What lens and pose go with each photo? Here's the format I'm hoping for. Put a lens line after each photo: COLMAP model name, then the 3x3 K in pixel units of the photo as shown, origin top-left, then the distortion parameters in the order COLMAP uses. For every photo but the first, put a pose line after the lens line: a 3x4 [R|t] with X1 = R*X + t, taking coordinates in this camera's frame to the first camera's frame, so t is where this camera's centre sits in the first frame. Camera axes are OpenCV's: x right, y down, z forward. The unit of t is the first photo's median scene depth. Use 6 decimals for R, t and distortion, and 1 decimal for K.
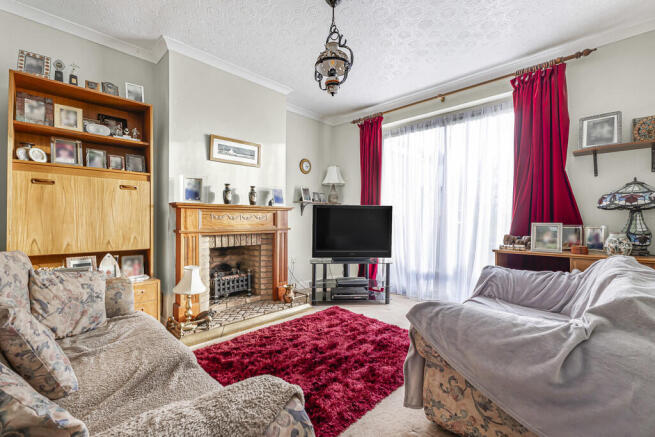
lens RADIAL K [[287.2, 0, 326.4], [0, 287.2, 217.1], [0, 0, 1]] dist [0.012931, -0.000411]
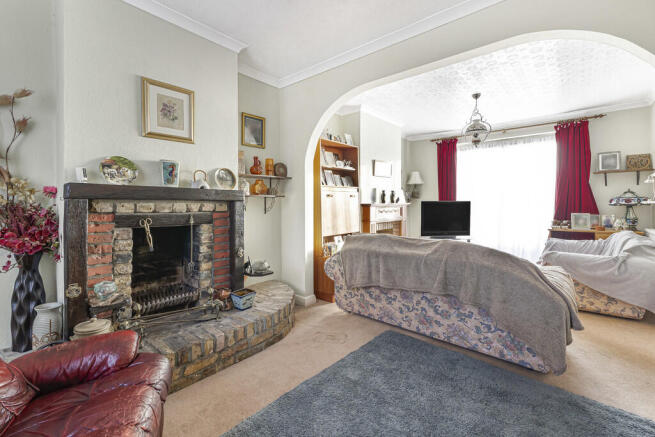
lens RADIAL K [[287.2, 0, 328.2], [0, 287.2, 202.7], [0, 0, 1]] dist [0.012931, -0.000411]
pose [[0.998204, -0.012308, 0.058630, -0.898428], [0.011779, 0.999887, 0.009365, -0.080583], [-0.058738, -0.008658, 0.998236, -0.690009]]
